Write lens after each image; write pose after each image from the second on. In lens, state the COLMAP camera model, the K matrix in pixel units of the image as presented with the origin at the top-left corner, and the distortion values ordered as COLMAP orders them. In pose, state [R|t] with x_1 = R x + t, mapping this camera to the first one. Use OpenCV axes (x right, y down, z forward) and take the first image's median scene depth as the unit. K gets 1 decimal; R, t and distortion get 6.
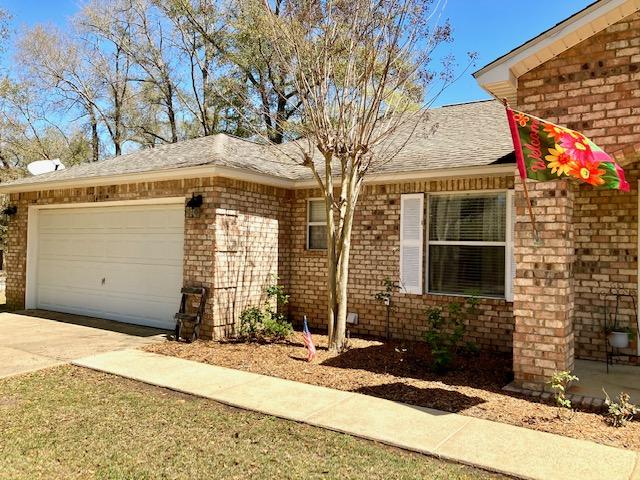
lens RADIAL K [[531.9, 0, 320.7], [0, 531.9, 229.3], [0, 0, 1]] dist [0.066163, -0.049342]
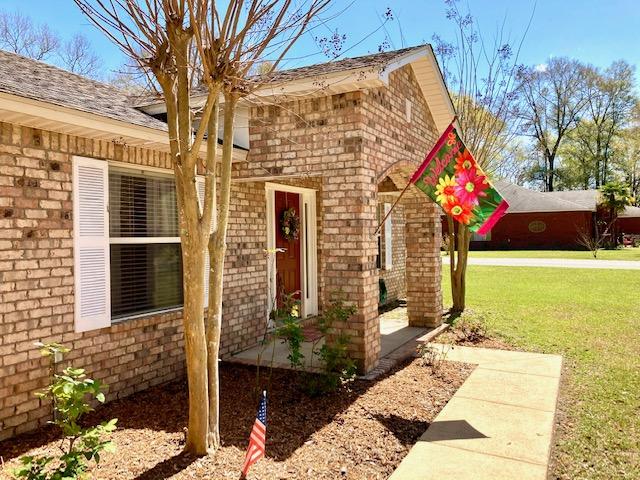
lens RADIAL K [[531.9, 0, 317.3], [0, 531.9, 239.0], [0, 0, 1]] dist [0.066163, -0.049342]
pose [[-0.143849, -0.018677, 0.989423, -0.550142], [-0.015759, 0.999738, 0.016580, 0.010038], [-0.989474, -0.013207, -0.144106, 1.038615]]
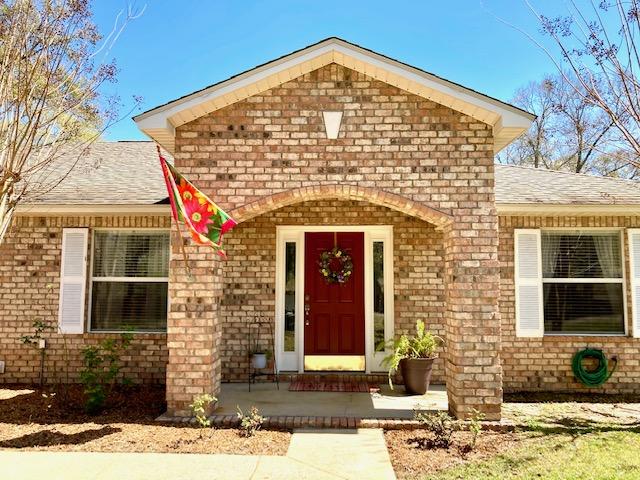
lens RADIAL K [[531.9, 0, 305.7], [0, 531.9, 239.2], [0, 0, 1]] dist [0.066163, -0.049342]
pose [[0.850895, 0.033977, 0.524236, 0.021916], [-0.008884, 0.998694, -0.050307, -0.002301], [-0.525261, 0.038149, 0.850086, -0.040340]]
